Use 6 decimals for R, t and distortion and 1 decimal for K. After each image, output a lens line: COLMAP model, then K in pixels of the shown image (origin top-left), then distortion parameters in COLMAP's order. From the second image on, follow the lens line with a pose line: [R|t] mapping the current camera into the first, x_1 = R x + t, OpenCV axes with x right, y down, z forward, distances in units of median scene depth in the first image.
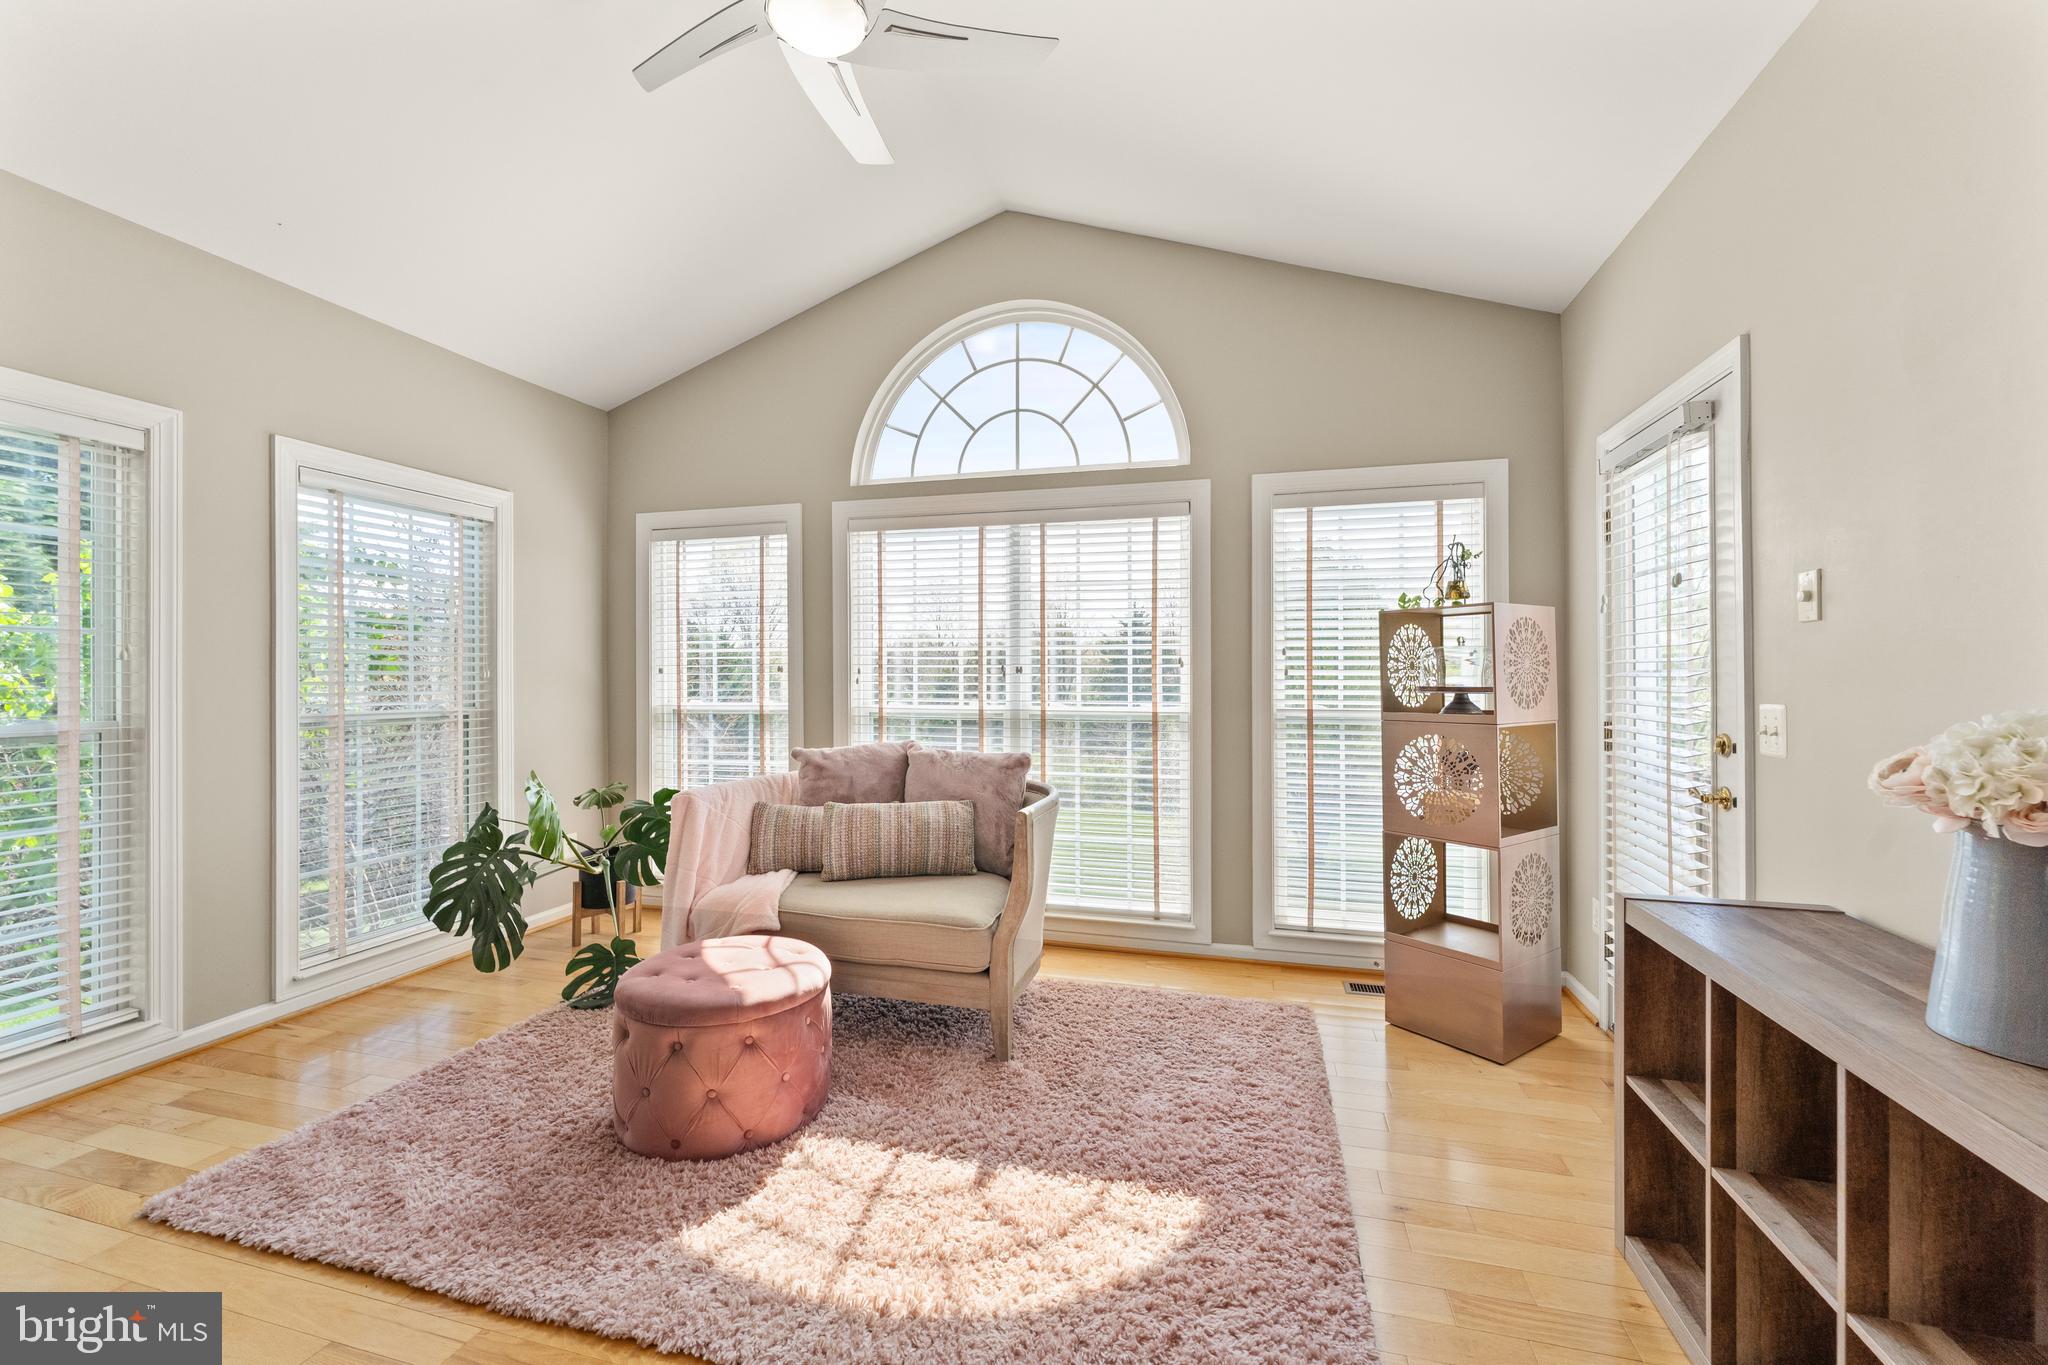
lens RADIAL K [[825.8, 0, 1029.8], [0, 825.8, 671.2], [0, 0, 1]] dist [0.000075, -0.000218]
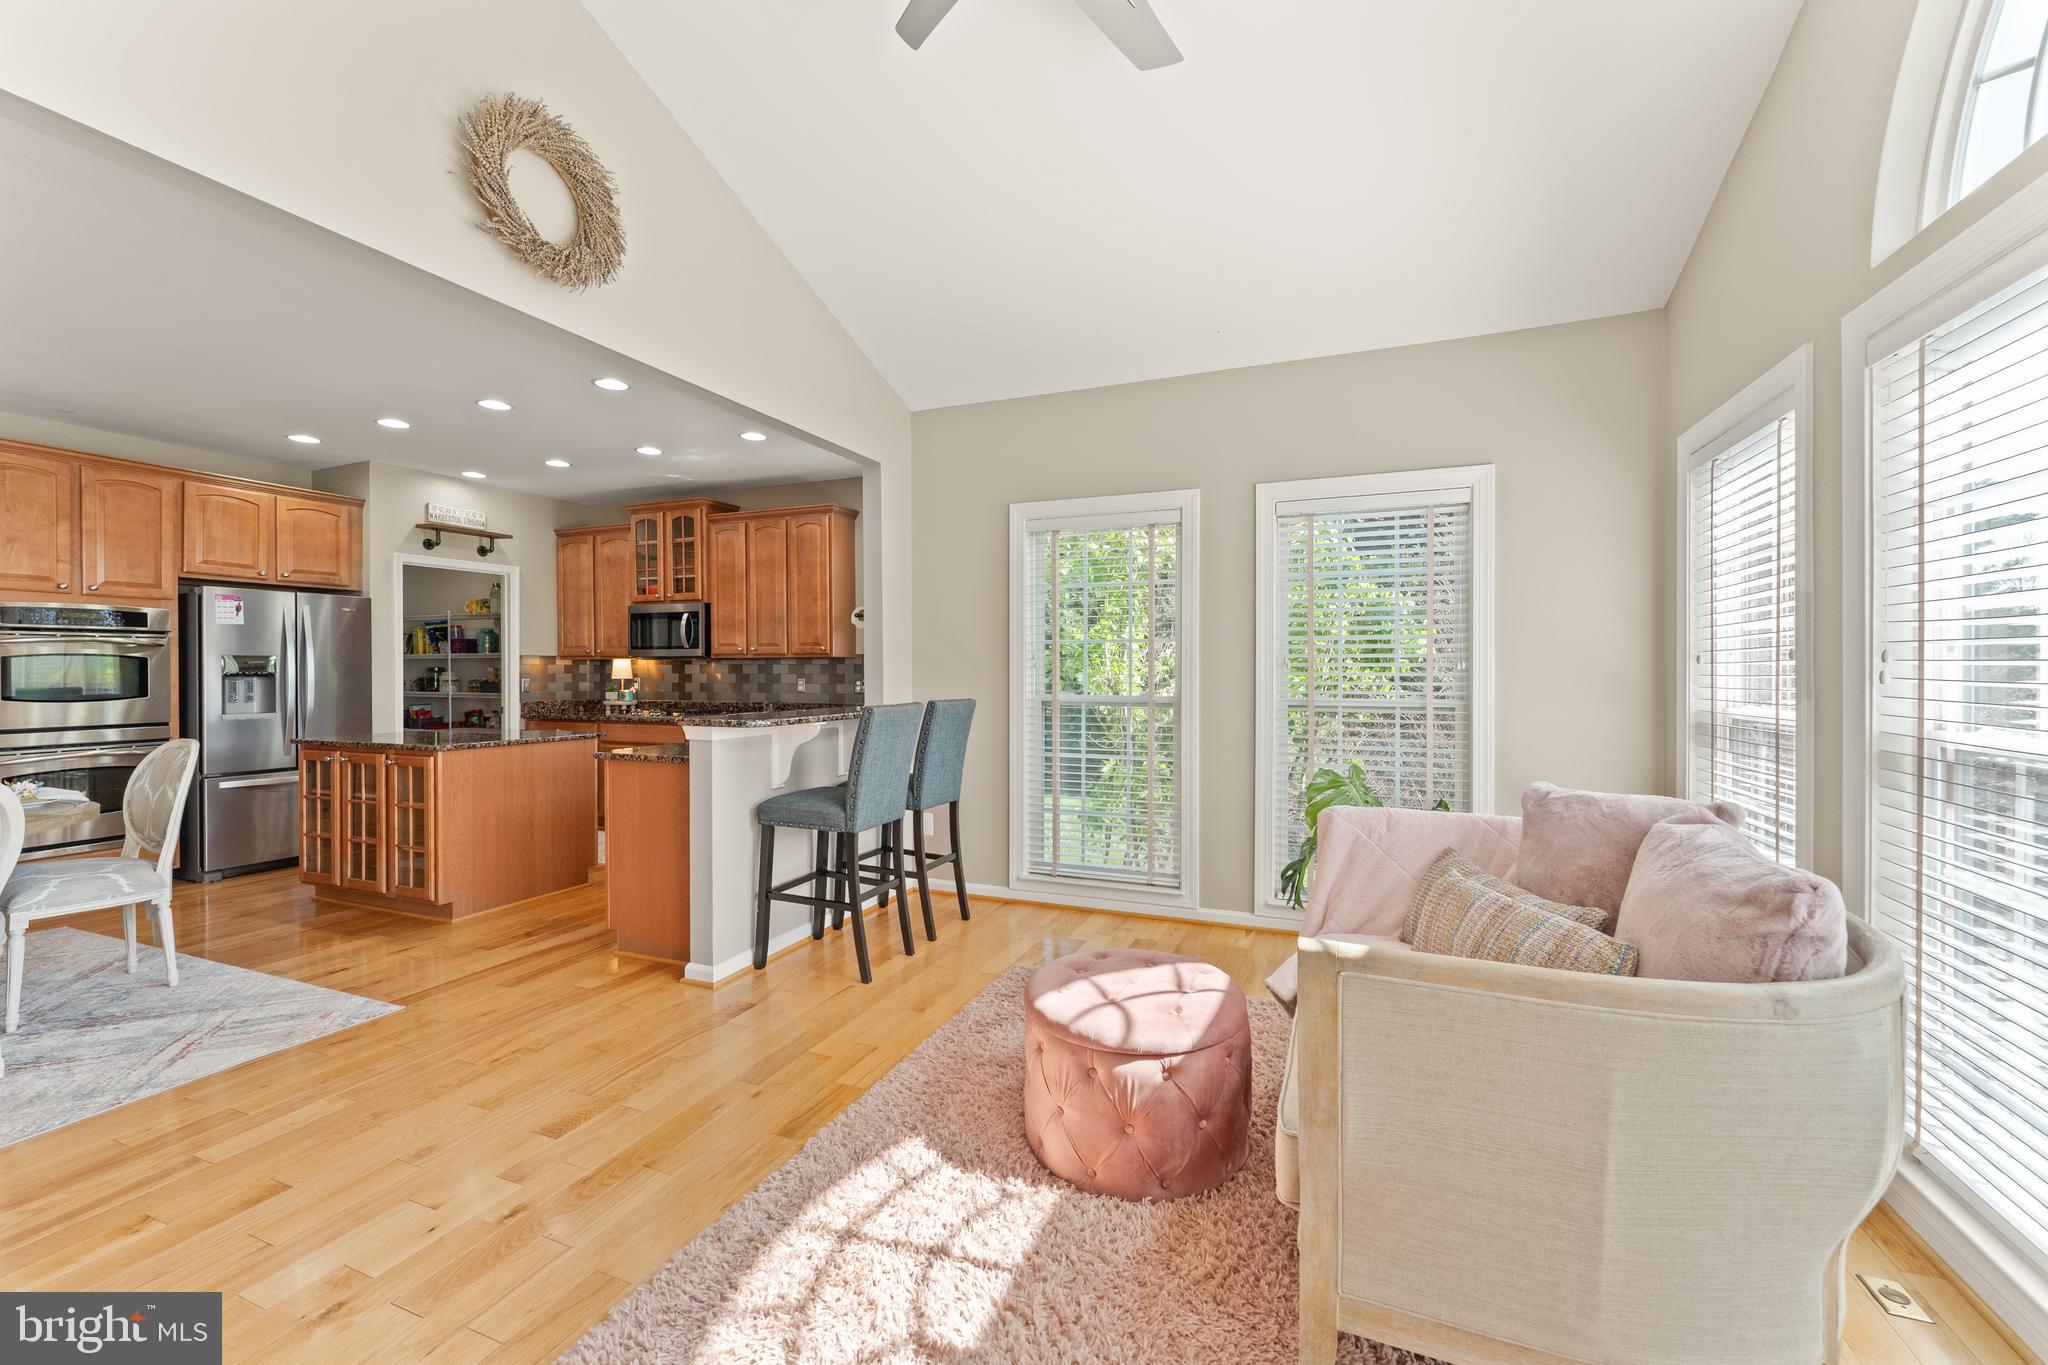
lens RADIAL K [[825.8, 0, 1029.8], [0, 825.8, 671.2], [0, 0, 1]] dist [0.000075, -0.000218]
pose [[-0.109028, 0.004108, -0.994030, 0.588320], [0.014720, 0.999888, 0.002518, -0.000233], [0.993930, -0.014358, -0.109077, 1.026012]]
